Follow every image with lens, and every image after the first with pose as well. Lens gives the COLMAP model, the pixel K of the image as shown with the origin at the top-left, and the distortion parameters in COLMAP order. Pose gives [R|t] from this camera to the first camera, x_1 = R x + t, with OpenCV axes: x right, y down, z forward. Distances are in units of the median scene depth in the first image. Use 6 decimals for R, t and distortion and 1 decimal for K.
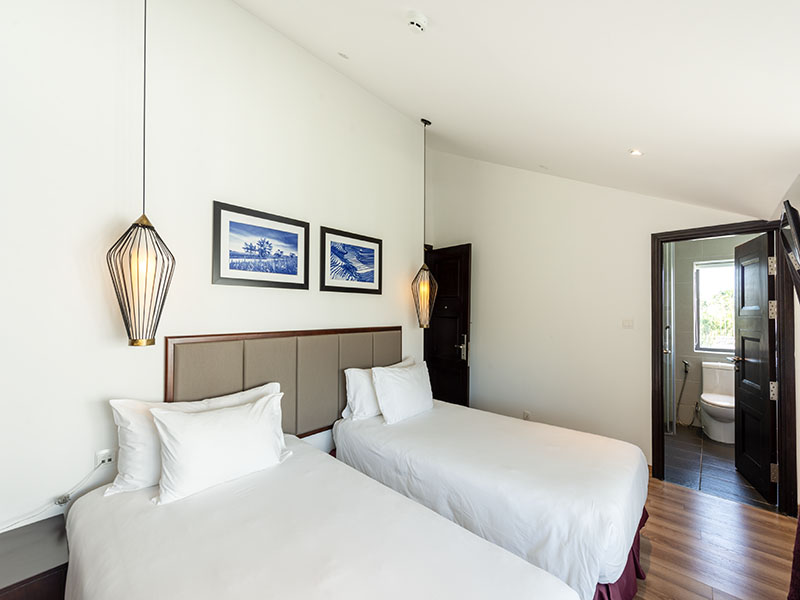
lens RADIAL K [[320.2, 0, 399.3], [0, 320.2, 305.6], [0, 0, 1]] dist [0.007264, -0.000452]
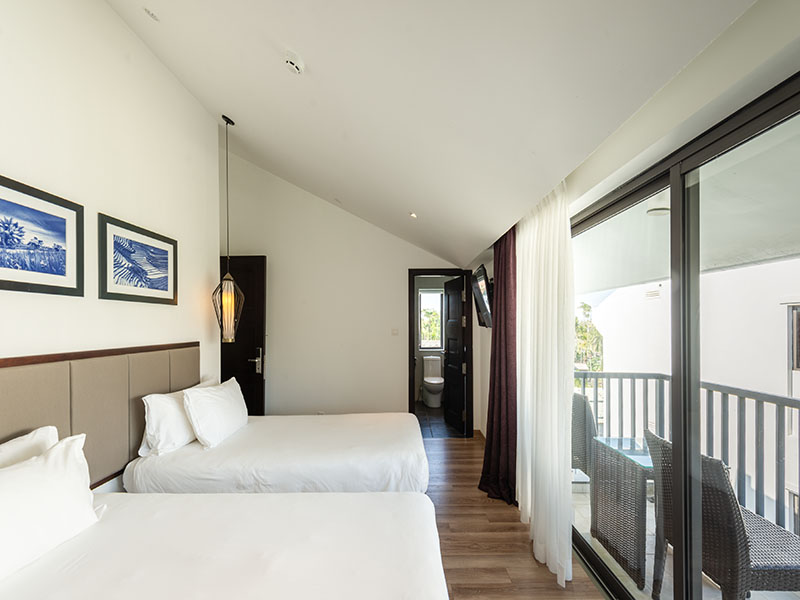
lens RADIAL K [[329.0, 0, 396.8], [0, 329.0, 322.3], [0, 0, 1]] dist [-0.001319, -0.000465]
pose [[0.737948, -0.004965, 0.674839, -0.250750], [-0.004306, 0.999918, 0.012065, -0.002634], [-0.674844, -0.011809, 0.737866, -0.046361]]
